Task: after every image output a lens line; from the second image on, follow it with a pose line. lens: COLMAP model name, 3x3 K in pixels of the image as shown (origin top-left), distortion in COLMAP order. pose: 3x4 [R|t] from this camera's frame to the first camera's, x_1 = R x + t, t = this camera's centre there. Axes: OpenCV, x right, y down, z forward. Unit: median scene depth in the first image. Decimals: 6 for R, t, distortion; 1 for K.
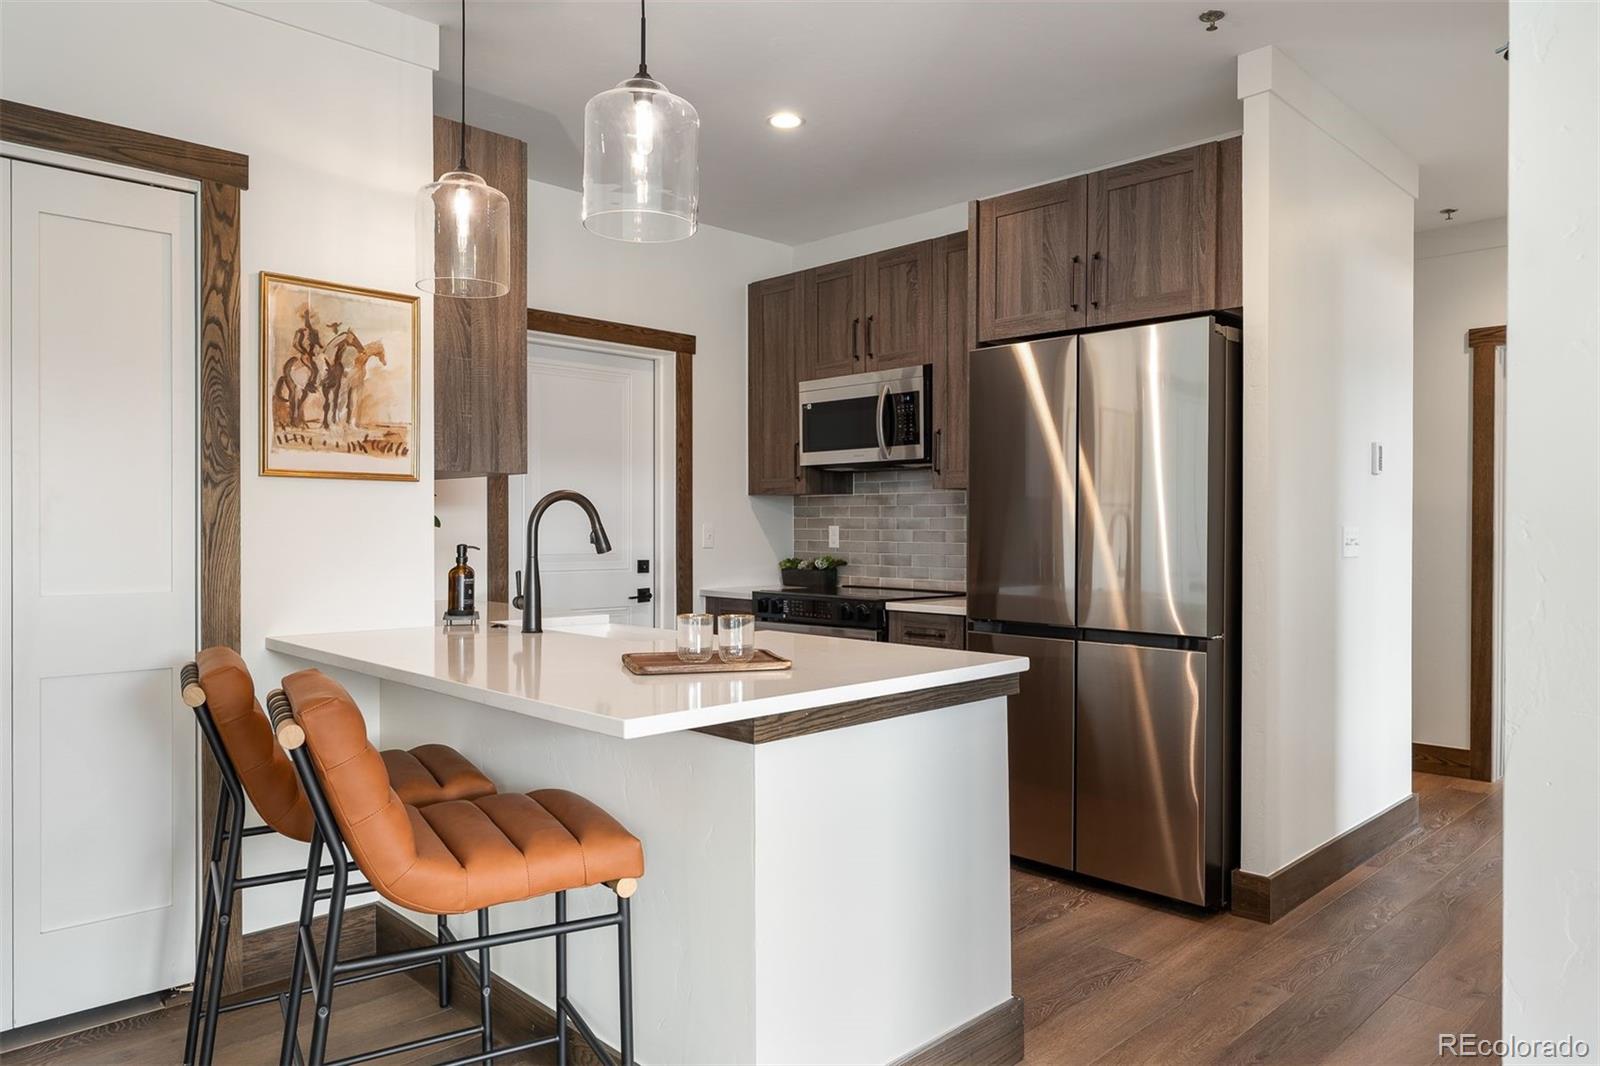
lens RADIAL K [[1072.5, 0, 796.1], [0, 1072.5, 530.1], [0, 0, 1]] dist [0.005946, 0.003273]
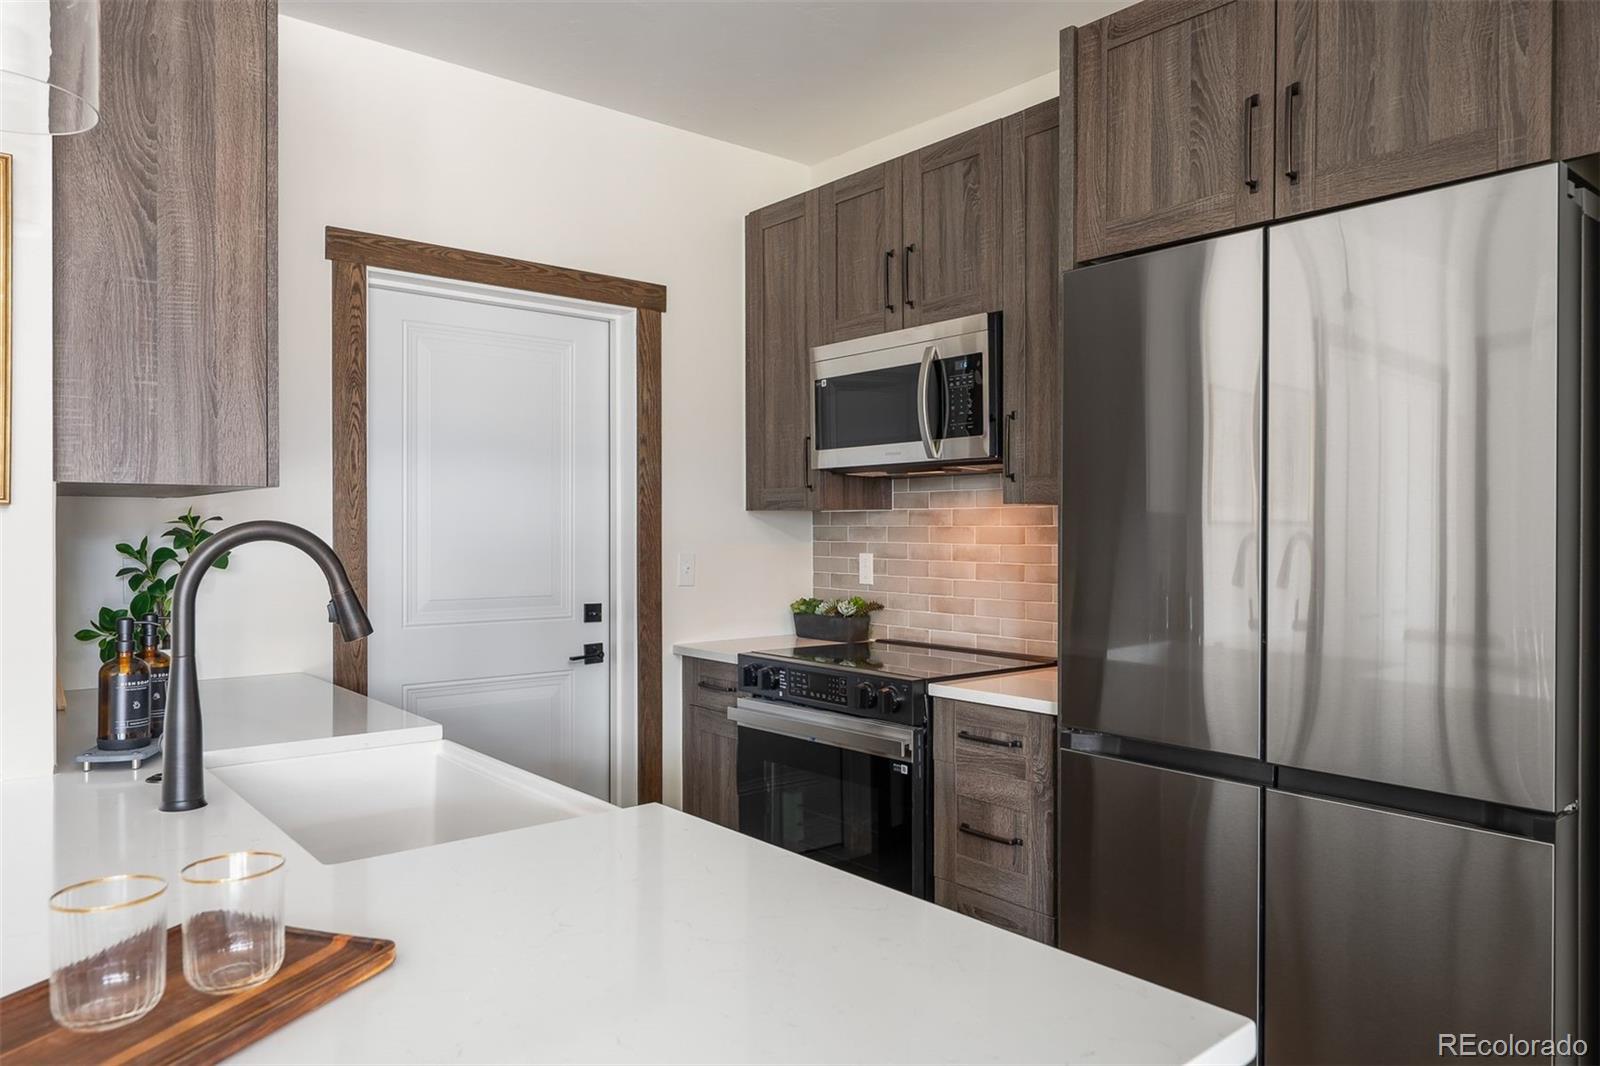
lens RADIAL K [[1072.5, 0, 805.7], [0, 1072.5, 528.6], [0, 0, 1]] dist [0.005946, 0.003273]
pose [[0.997564, -0.002022, -0.069735, 0.050440], [0.001771, 0.999992, -0.003664, -0.020109], [0.069742, 0.003532, 0.997559, 0.327651]]
